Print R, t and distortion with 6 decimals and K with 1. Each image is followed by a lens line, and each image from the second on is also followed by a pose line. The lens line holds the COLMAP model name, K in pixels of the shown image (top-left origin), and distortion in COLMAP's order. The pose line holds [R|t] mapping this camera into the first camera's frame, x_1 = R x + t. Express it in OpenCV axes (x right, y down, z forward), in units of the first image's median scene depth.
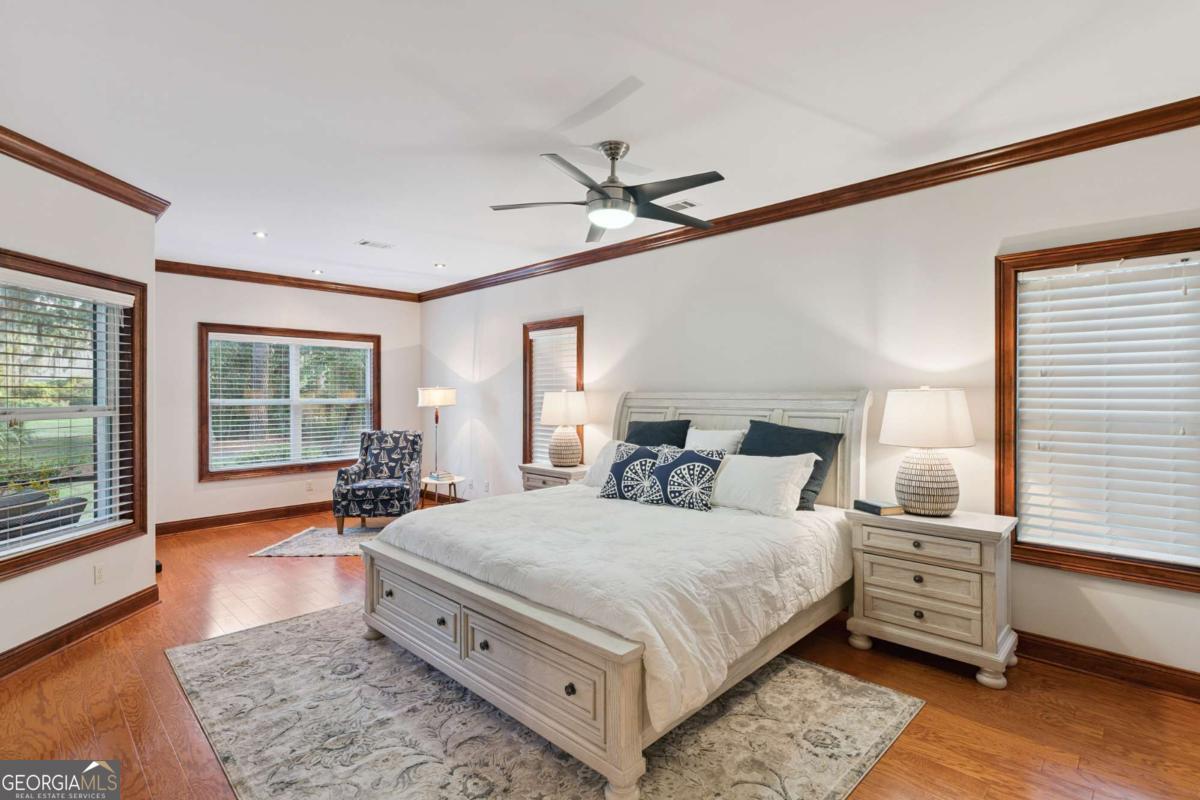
lens RADIAL K [[578.1, 0, 593.3], [0, 578.1, 392.5], [0, 0, 1]] dist [-0.001225, -0.000346]
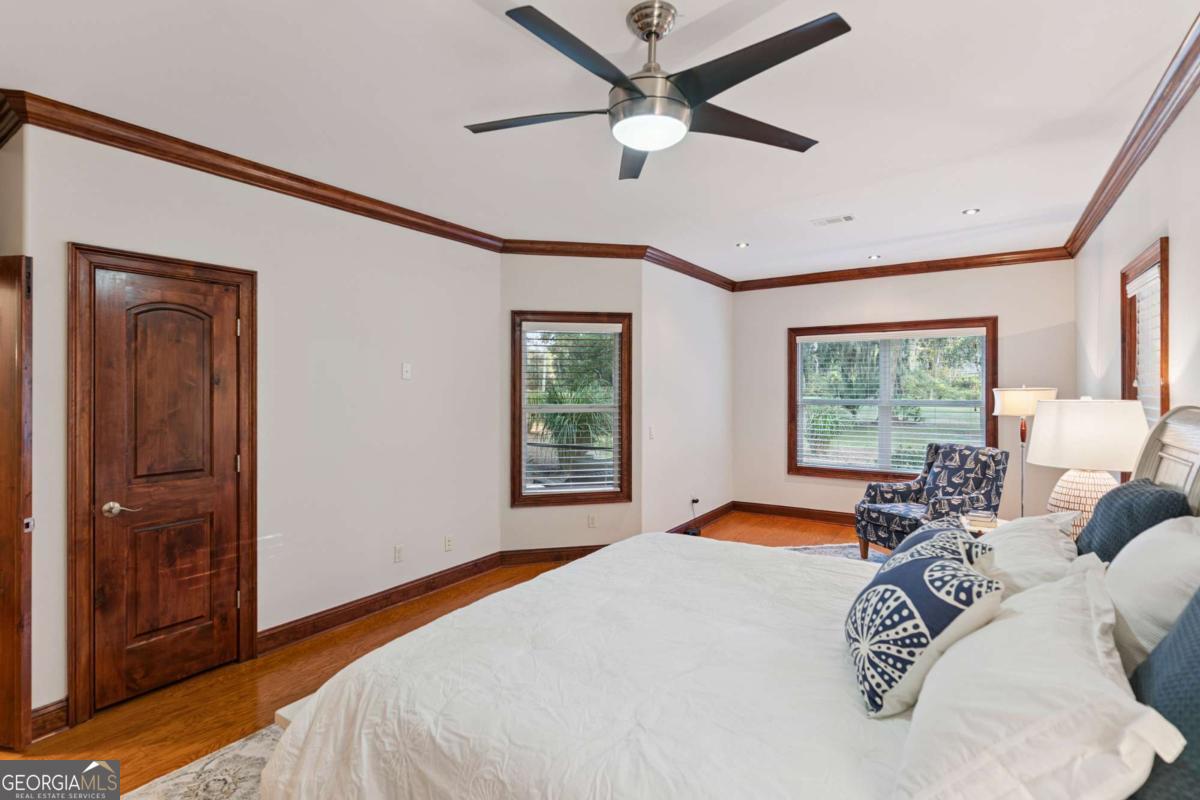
lens RADIAL K [[578.1, 0, 593.3], [0, 578.1, 392.5], [0, 0, 1]] dist [-0.001225, -0.000346]
pose [[0.191933, 0.010861, -0.981348, 0.320124], [0.003389, 0.999925, 0.011729, -0.014048], [0.981402, -0.005577, 0.191882, 0.422821]]
